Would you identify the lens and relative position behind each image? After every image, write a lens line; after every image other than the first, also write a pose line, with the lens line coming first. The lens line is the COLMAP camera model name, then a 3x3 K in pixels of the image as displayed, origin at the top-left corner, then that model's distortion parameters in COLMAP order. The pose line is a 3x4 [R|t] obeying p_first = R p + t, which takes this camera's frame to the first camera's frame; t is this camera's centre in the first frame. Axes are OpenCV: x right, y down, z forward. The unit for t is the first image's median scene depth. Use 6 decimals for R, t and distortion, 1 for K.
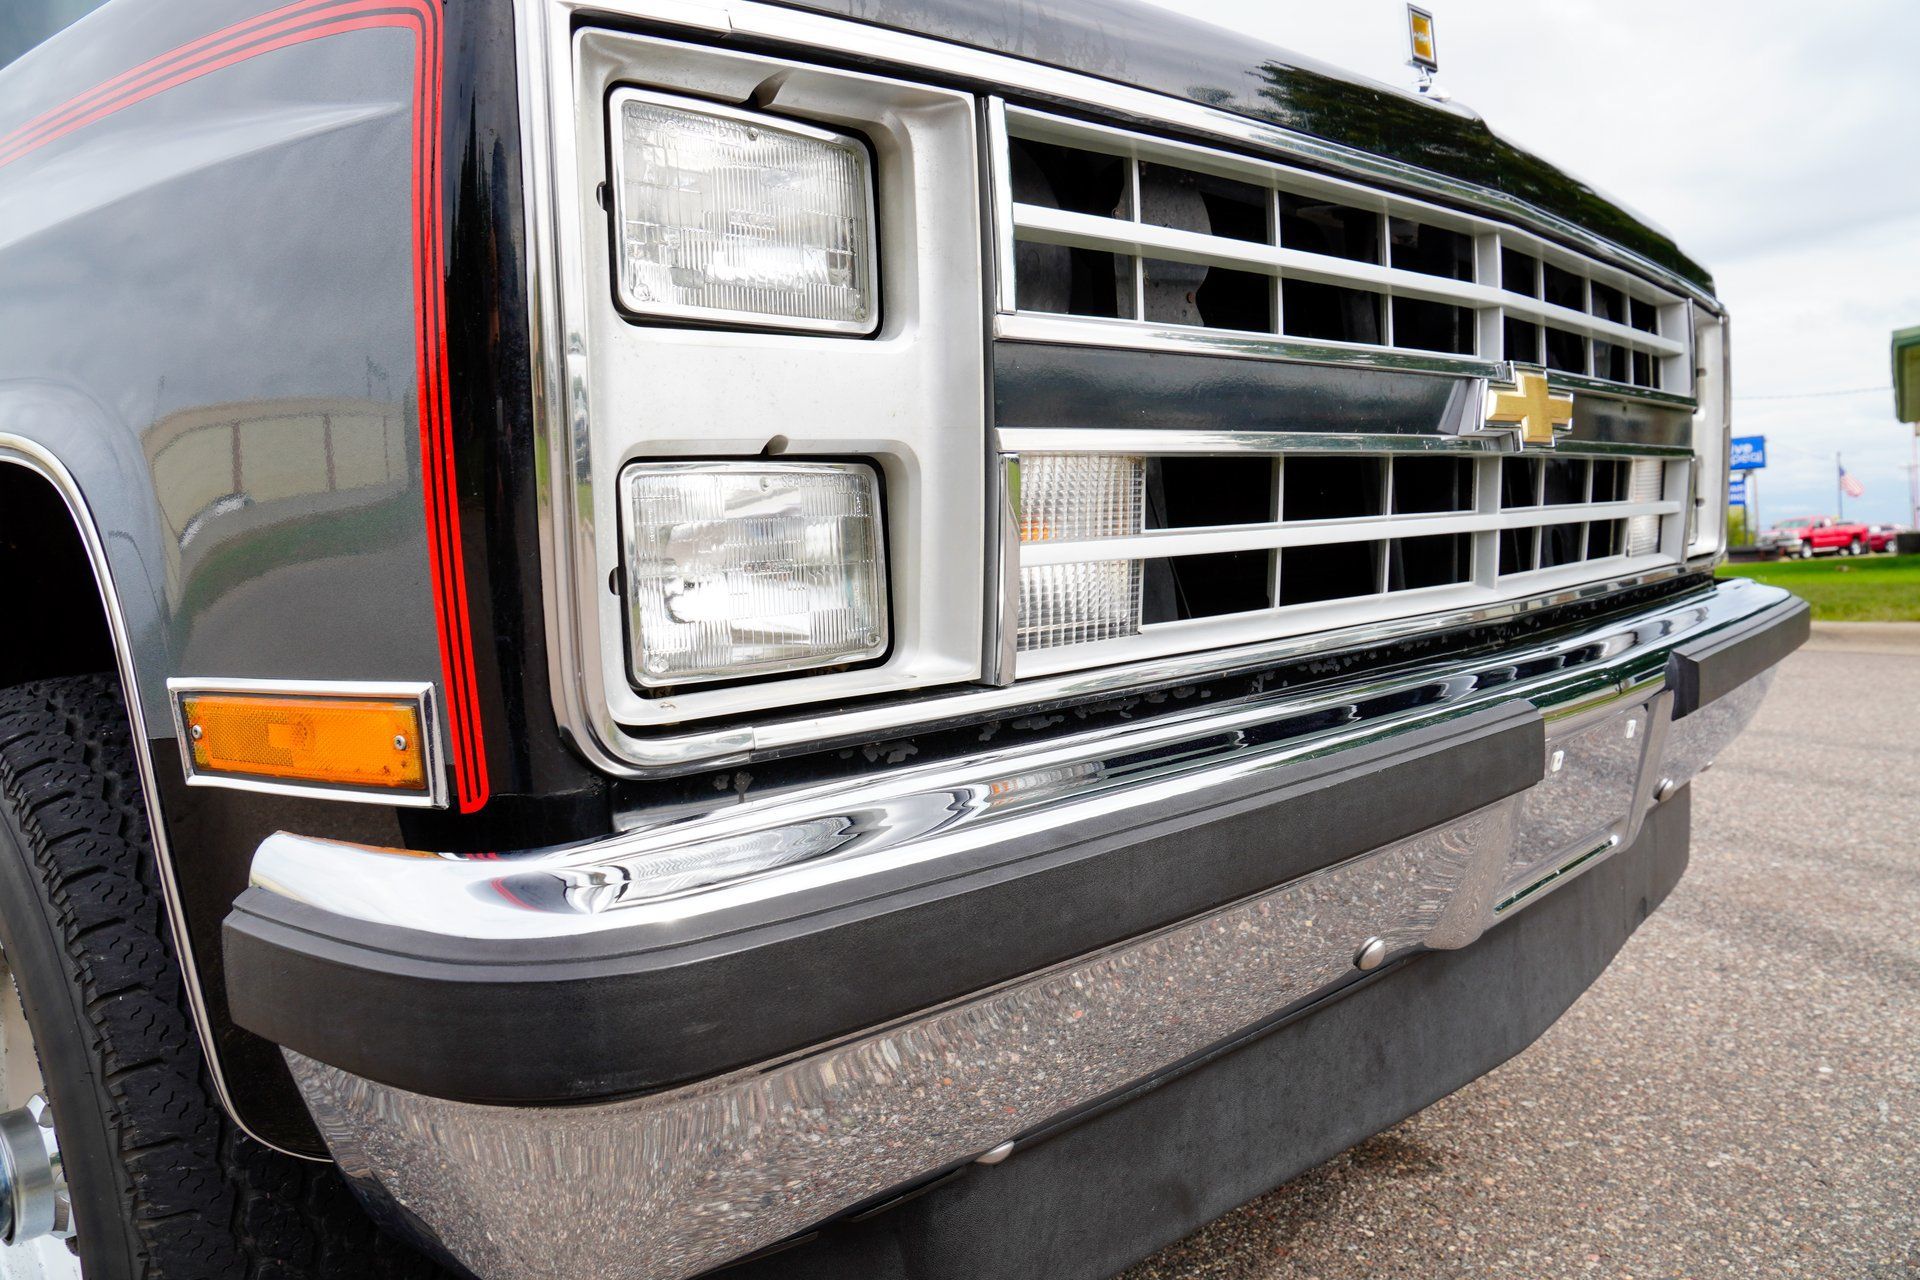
lens RADIAL K [[1435.8, 0, 967.1], [0, 1435.8, 626.0], [0, 0, 1]] dist [-0.130416, 0.095682]
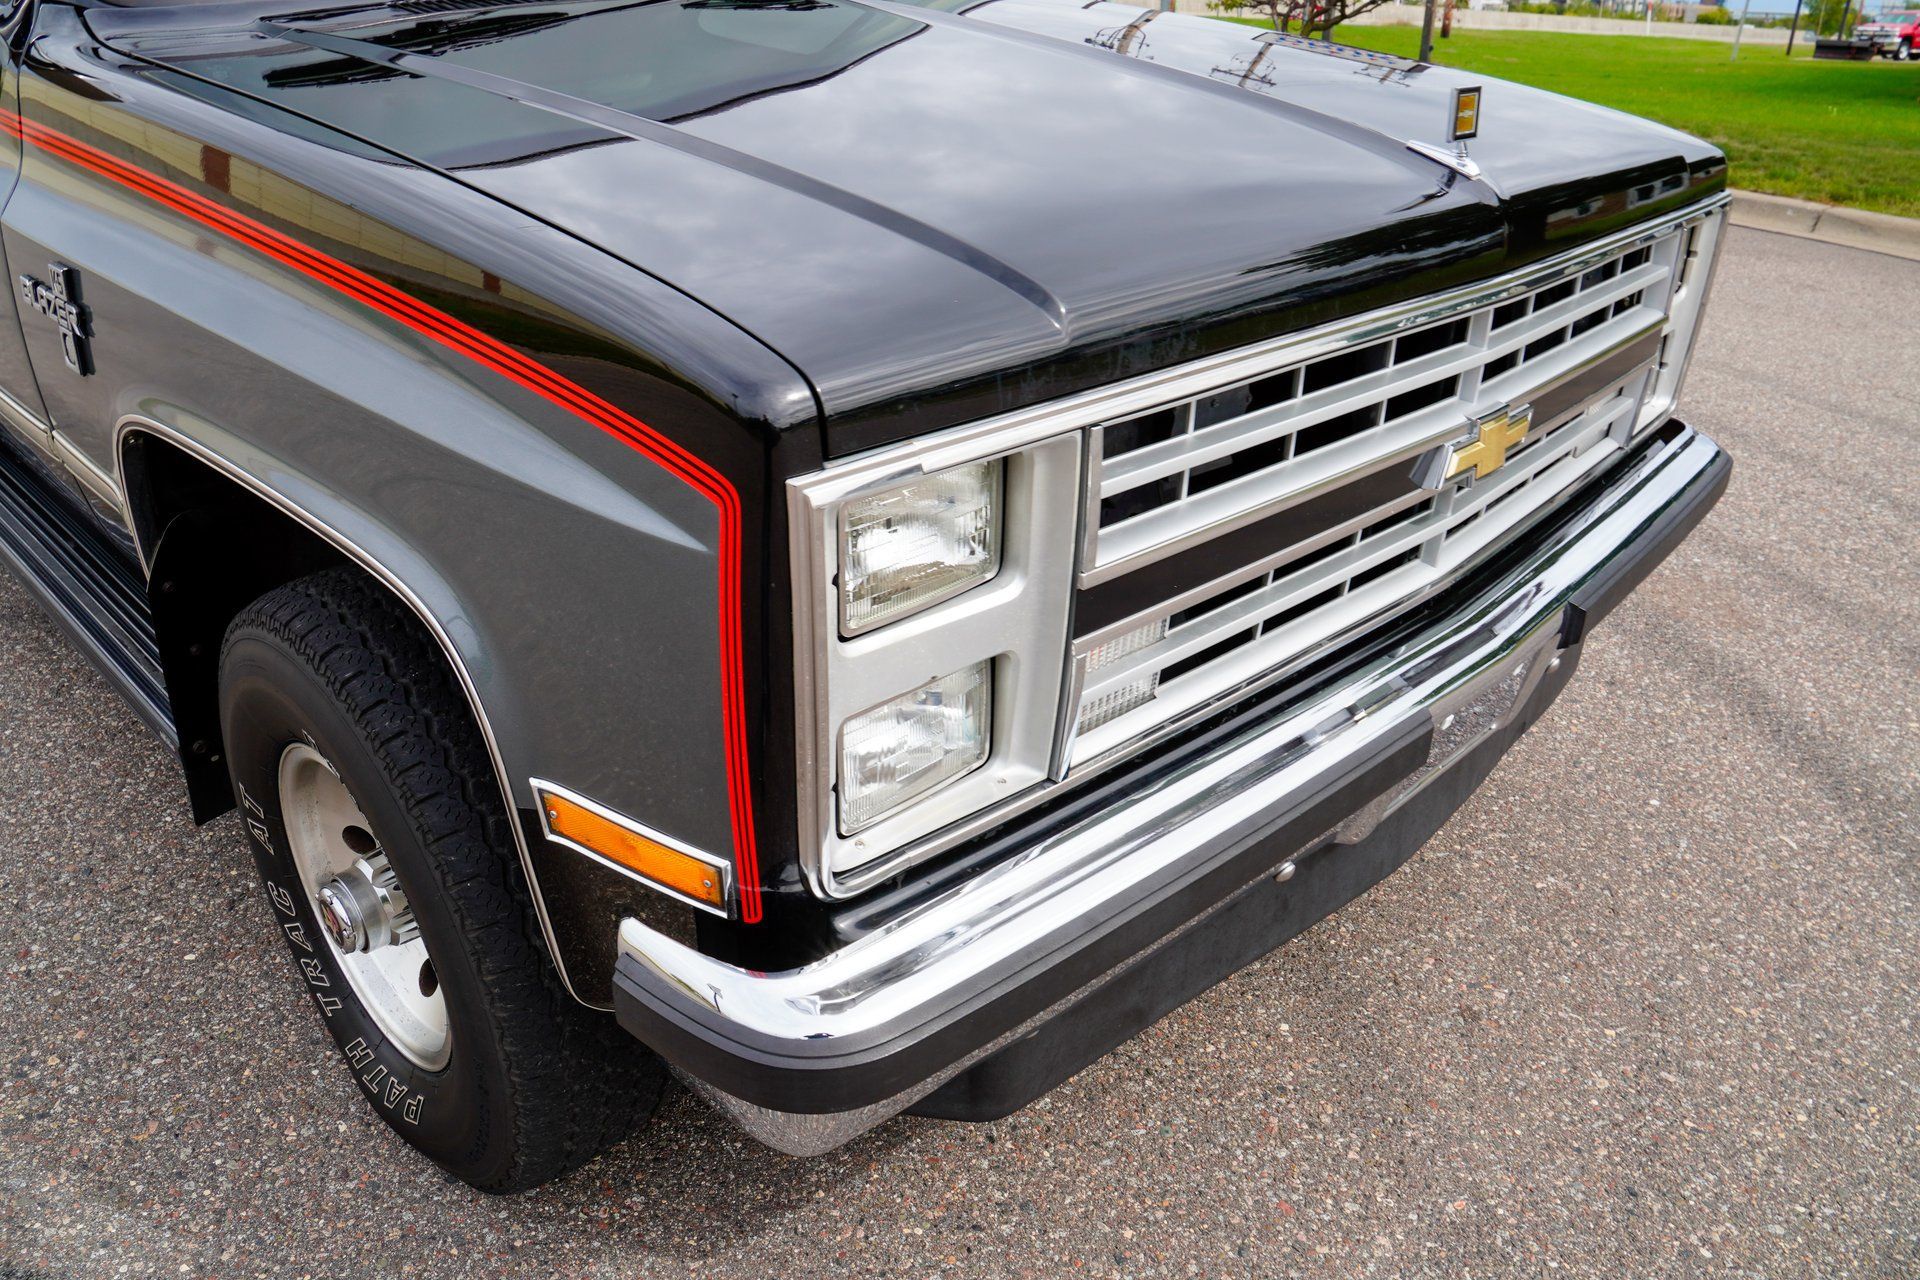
lens RADIAL K [[1435.8, 0, 967.1], [0, 1435.8, 630.8], [0, 0, 1]] dist [-0.131573, 0.095631]
pose [[0.997308, 0.072301, 0.012245, -0.092995], [-0.071344, 0.918051, 0.389990, -0.616189], [0.016955, -0.389814, 0.920738, -0.316239]]
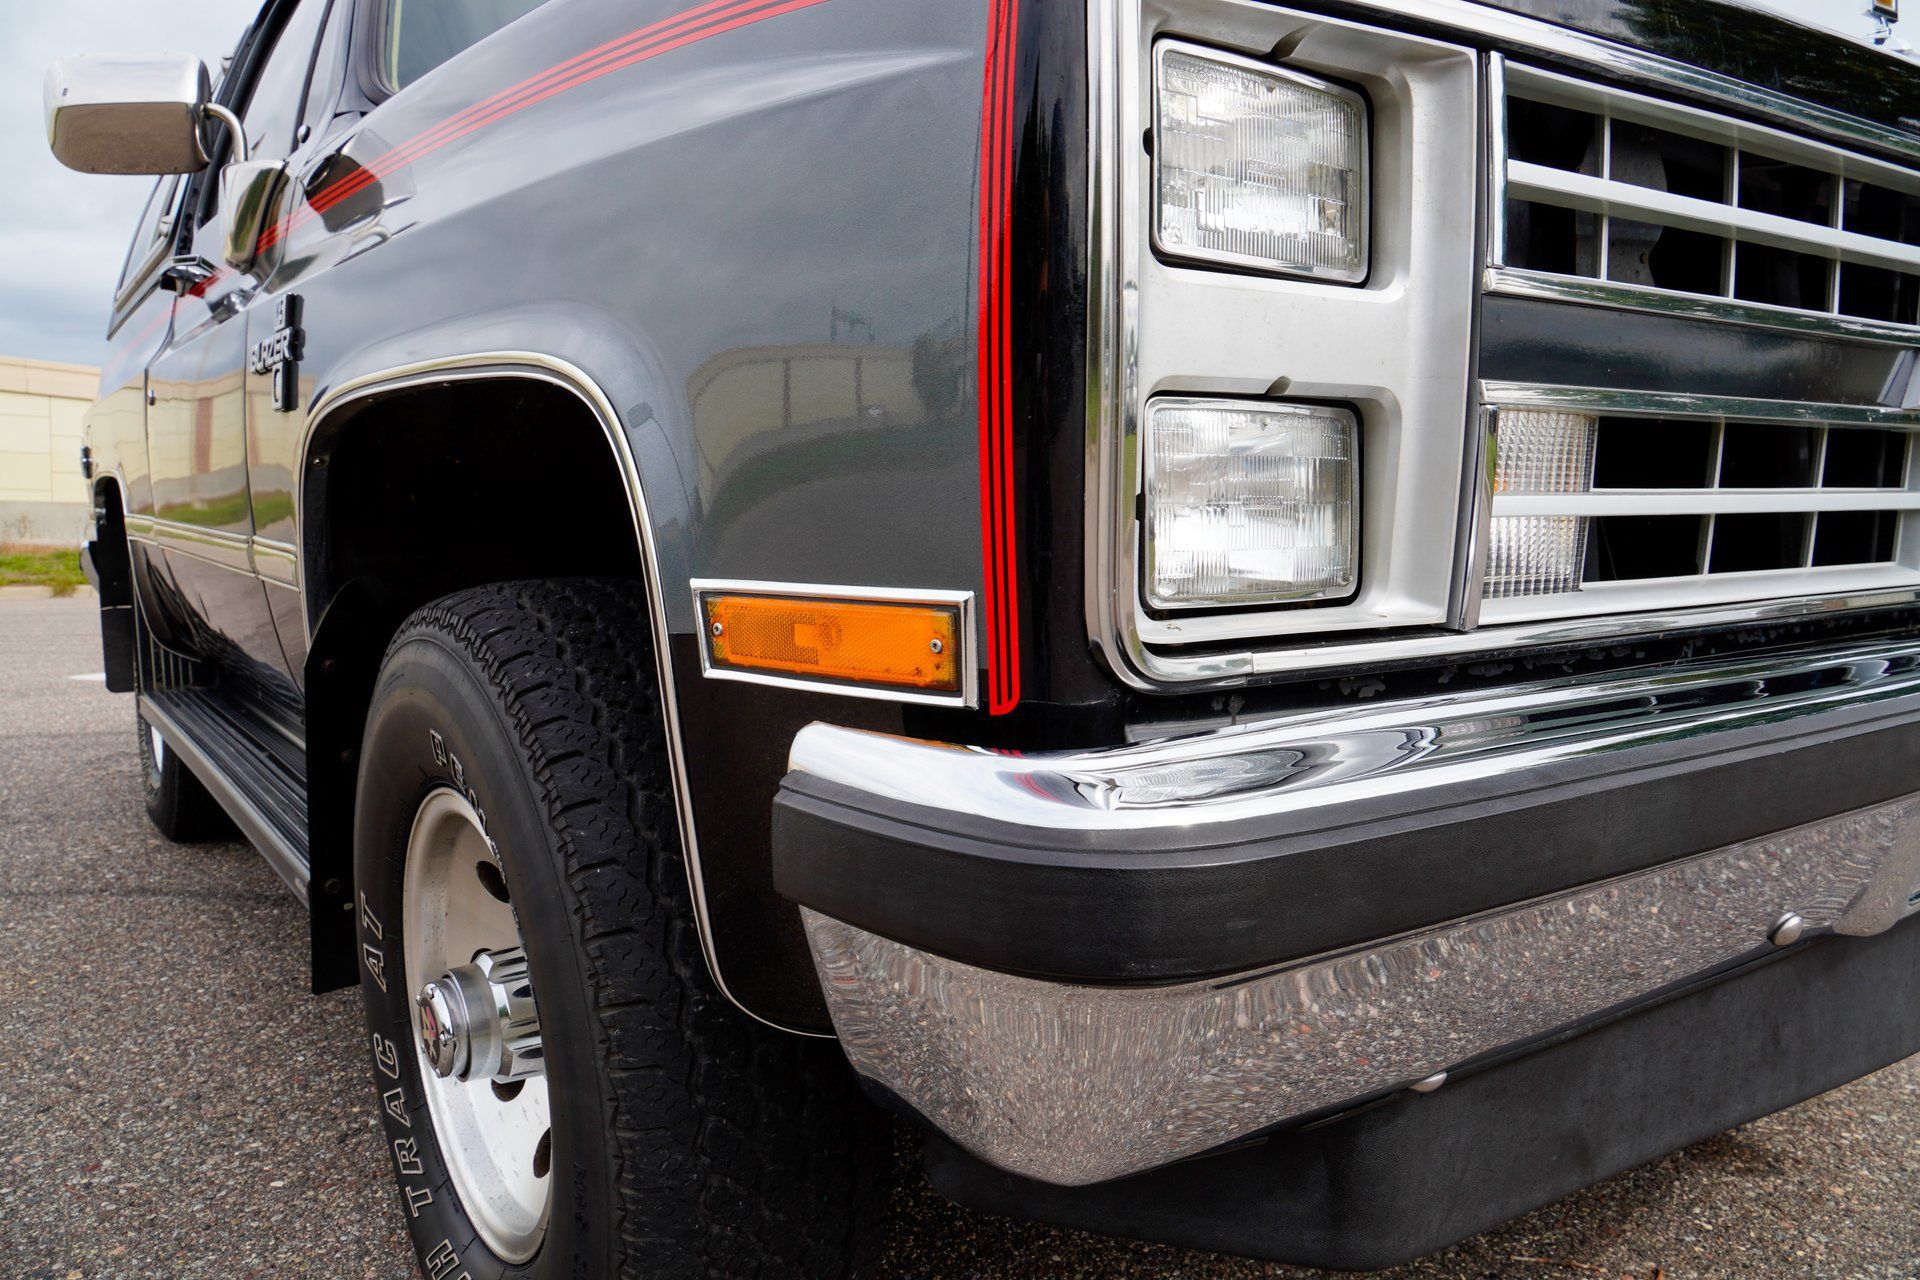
lens RADIAL K [[1435.8, 0, 967.1], [0, 1435.8, 630.8], [0, 0, 1]] dist [-0.131573, 0.095631]
pose [[0.982123, 0.059238, -0.178676, -0.127387], [-0.053574, 0.997902, 0.036360, 0.020887], [0.180455, -0.026138, 0.983236, -0.053206]]
